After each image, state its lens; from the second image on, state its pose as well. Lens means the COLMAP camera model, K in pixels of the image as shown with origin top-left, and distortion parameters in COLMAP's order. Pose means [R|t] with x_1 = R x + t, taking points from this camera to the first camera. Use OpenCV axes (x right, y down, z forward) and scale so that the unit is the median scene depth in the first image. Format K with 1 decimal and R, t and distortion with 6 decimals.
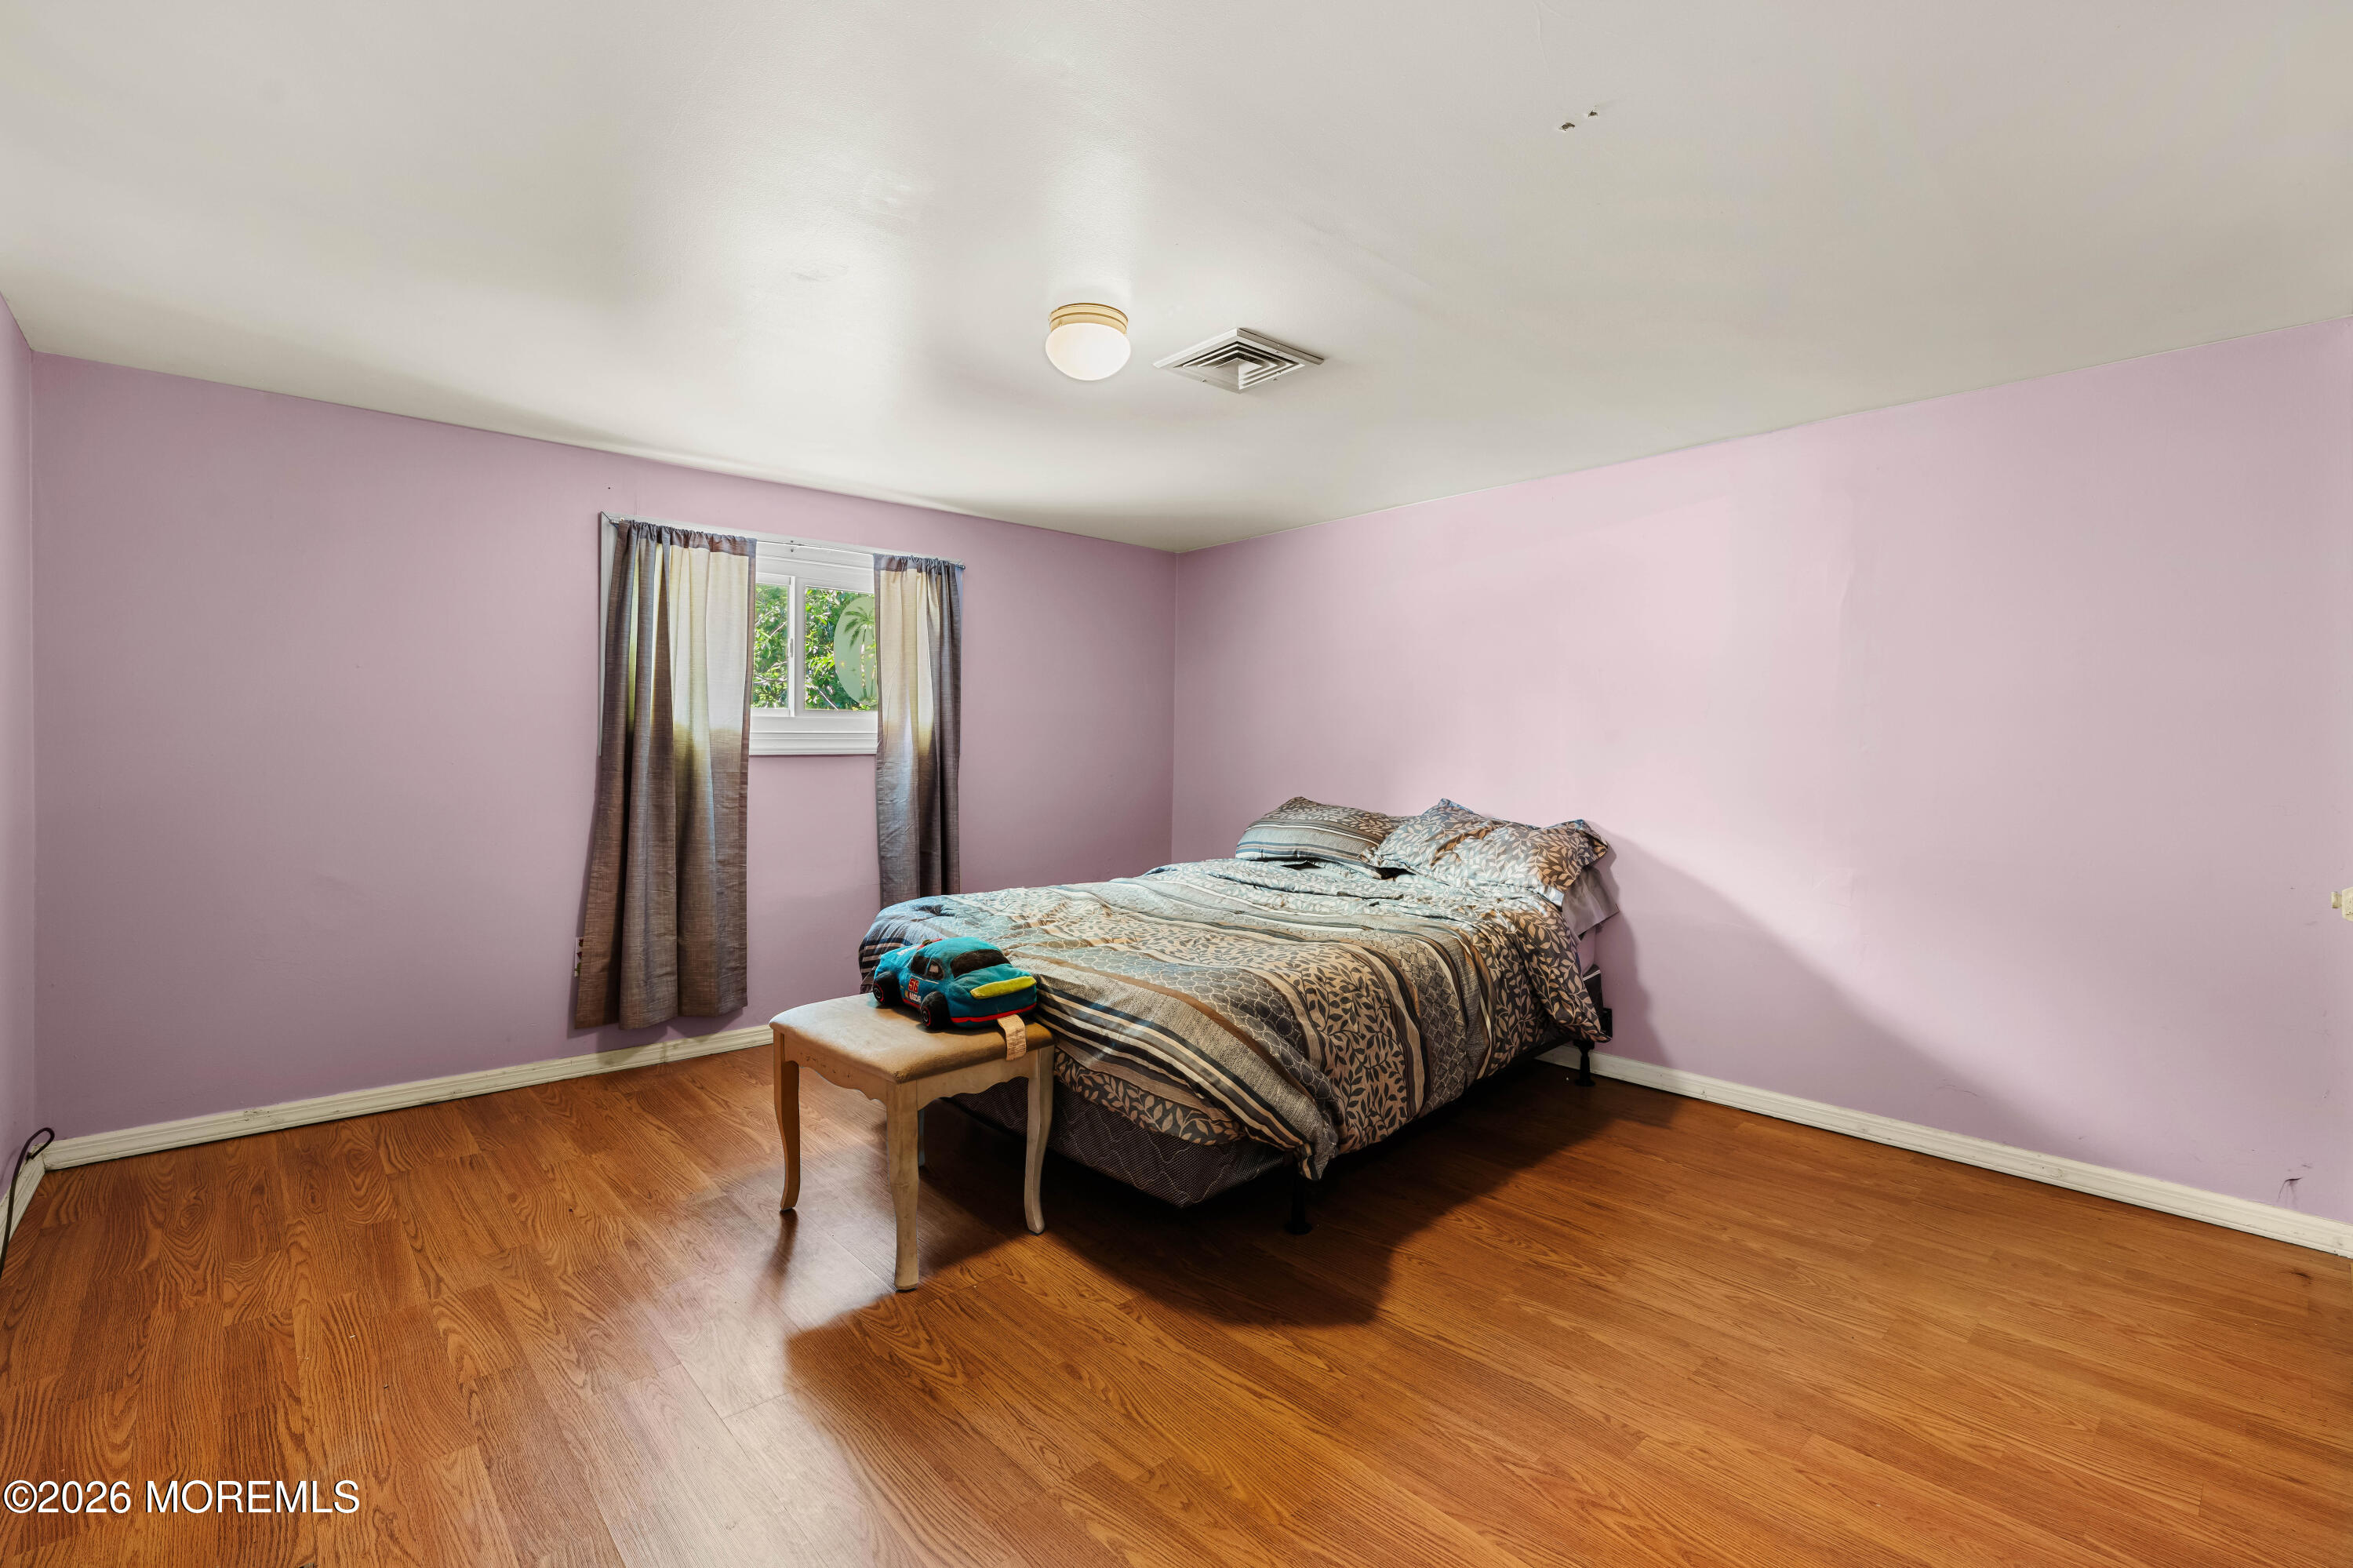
lens RADIAL K [[1029.2, 0, 1184.0], [0, 1029.2, 753.4], [0, 0, 1]] dist [-0.000407, -0.000053]
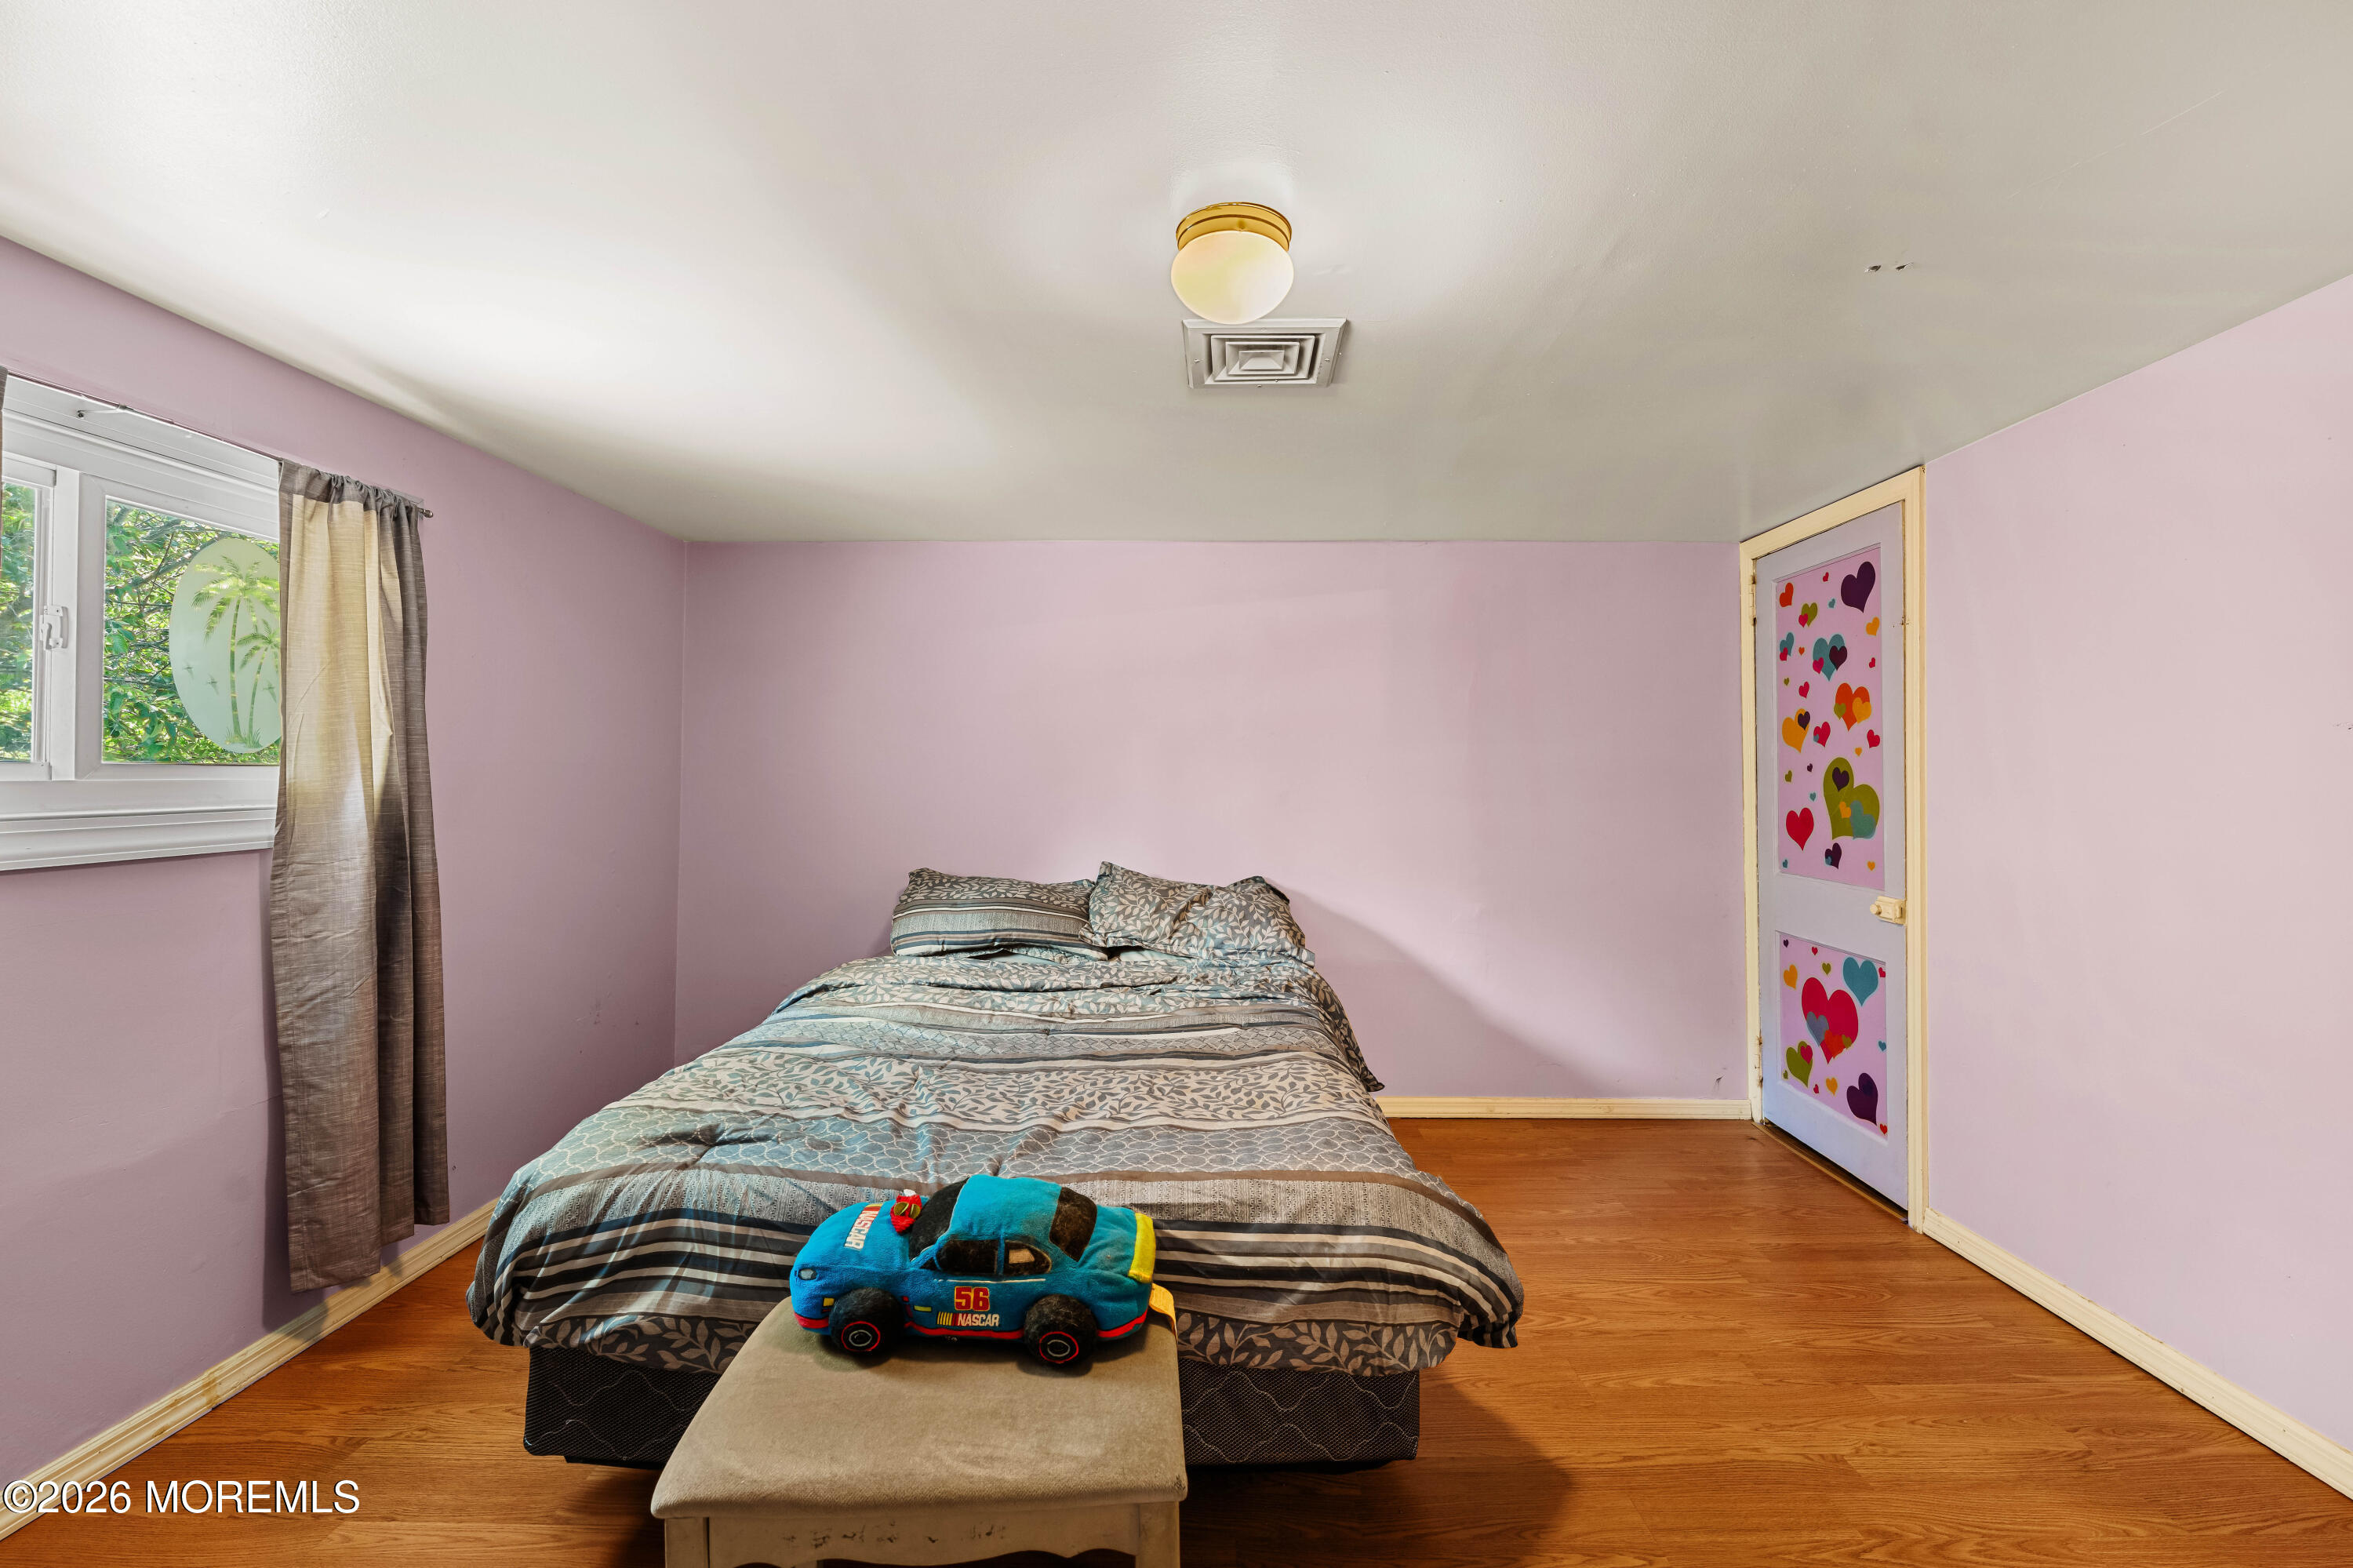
lens RADIAL K [[979.2, 0, 1178.9], [0, 979.2, 767.7], [0, 0, 1]] dist [-0.002350, -0.000262]
pose [[0.682833, 0.002345, 0.730571, -0.424884], [0.004807, 0.999959, -0.007702, -0.041378], [-0.730559, 0.008771, 0.682793, 0.412920]]
